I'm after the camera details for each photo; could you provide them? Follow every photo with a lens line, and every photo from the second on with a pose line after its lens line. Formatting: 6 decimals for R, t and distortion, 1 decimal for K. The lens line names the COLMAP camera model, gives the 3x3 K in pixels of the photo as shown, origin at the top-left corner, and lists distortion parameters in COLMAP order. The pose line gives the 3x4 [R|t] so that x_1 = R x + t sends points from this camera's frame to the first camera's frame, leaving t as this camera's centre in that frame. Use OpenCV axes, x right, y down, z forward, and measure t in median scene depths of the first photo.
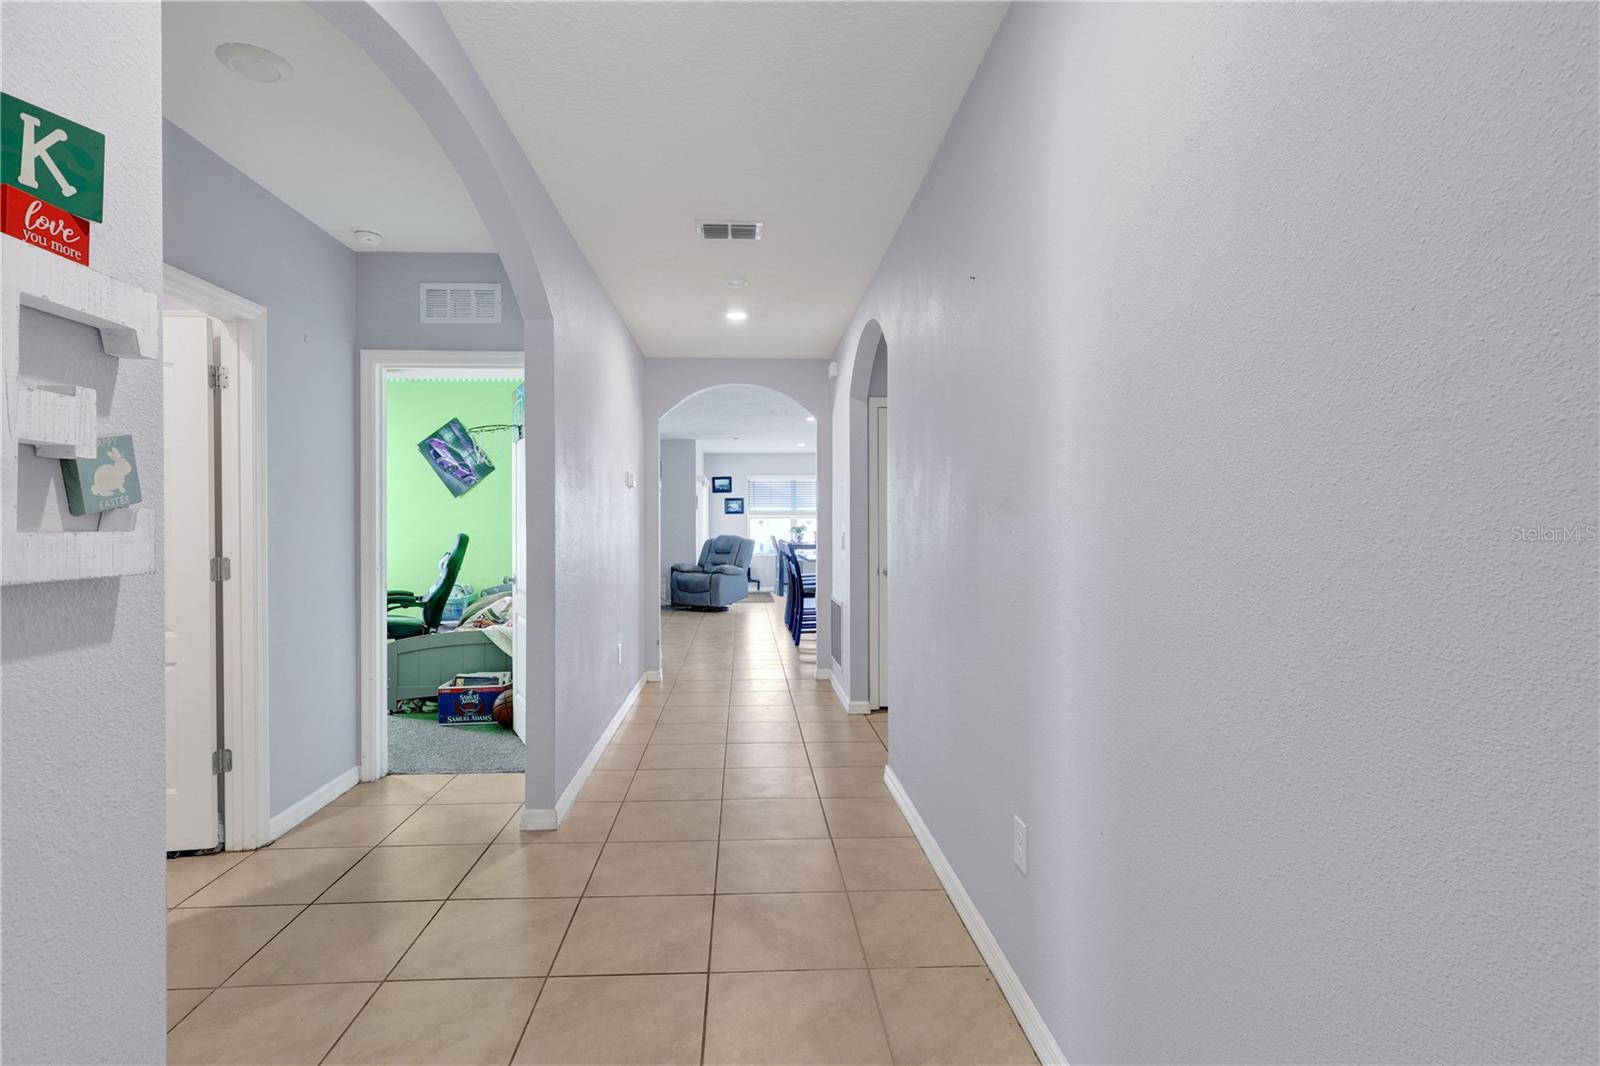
lens RADIAL K [[747.9, 0, 793.7], [0, 747.9, 527.6], [0, 0, 1]] dist [0.003131, 0.000516]
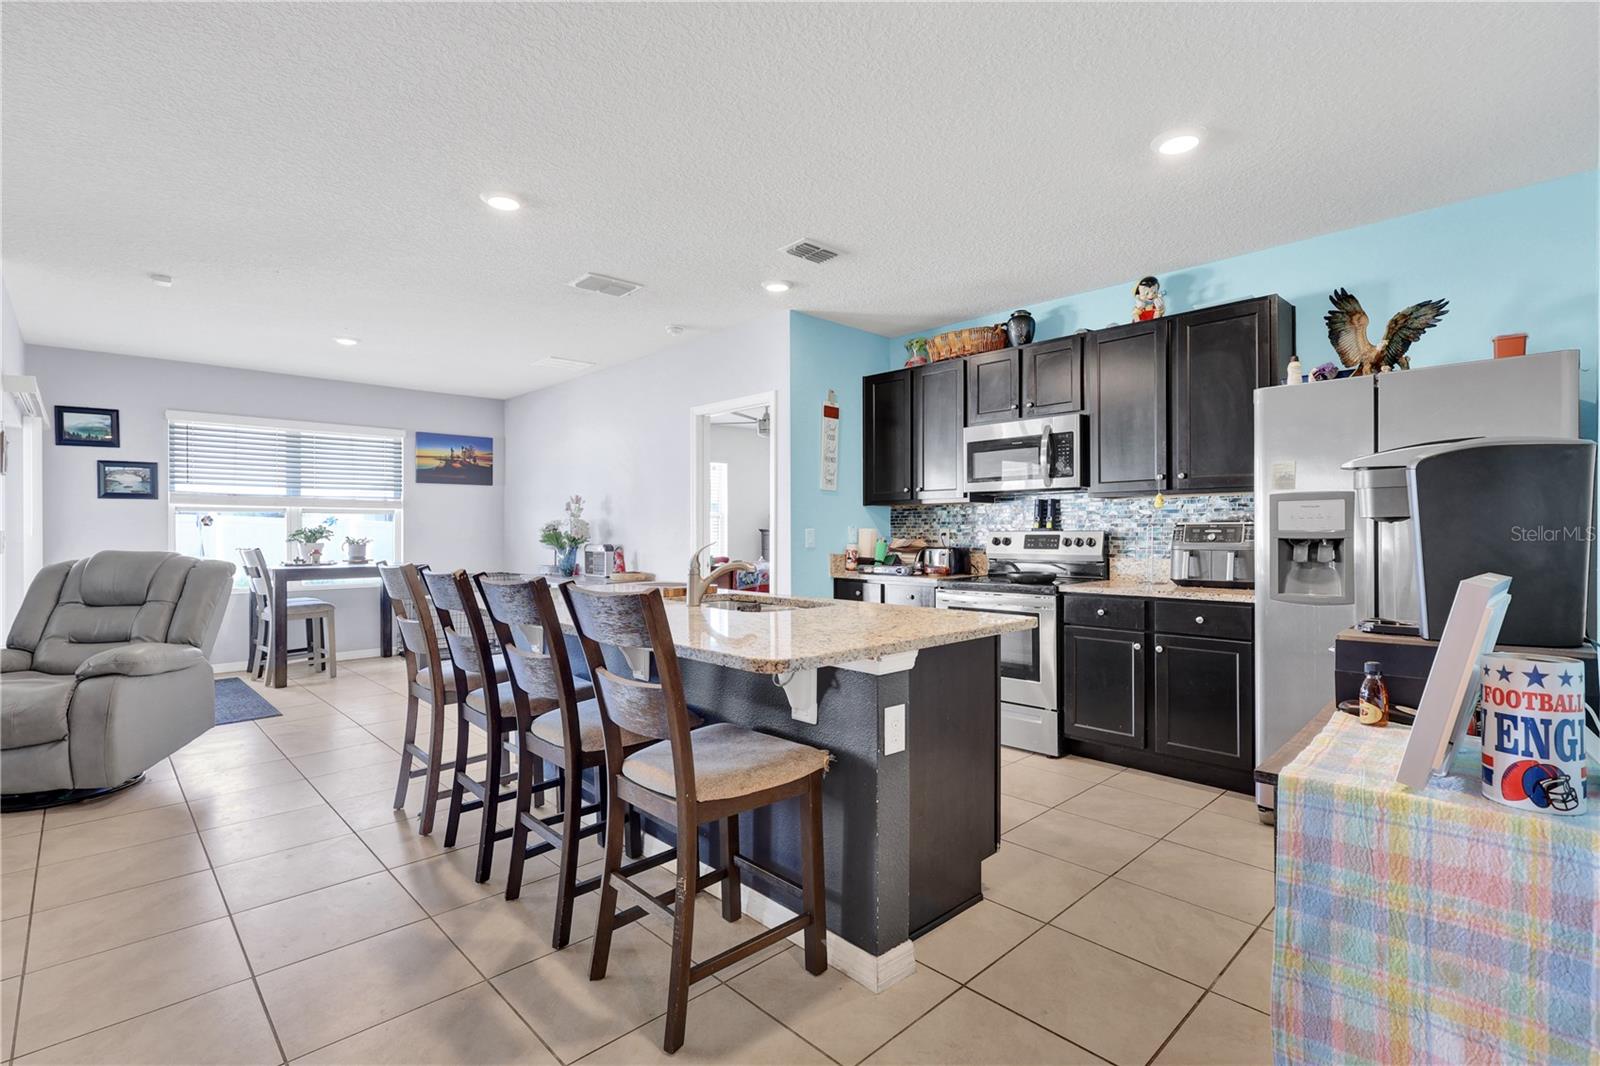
lens RADIAL K [[747.9, 0, 793.7], [0, 747.9, 527.6], [0, 0, 1]] dist [0.003131, 0.000516]
pose [[0.769218, 0.004143, 0.638973, -0.060744], [0.002035, 0.999958, -0.008932, 0.002551], [-0.638983, 0.008171, 0.769178, 0.434813]]
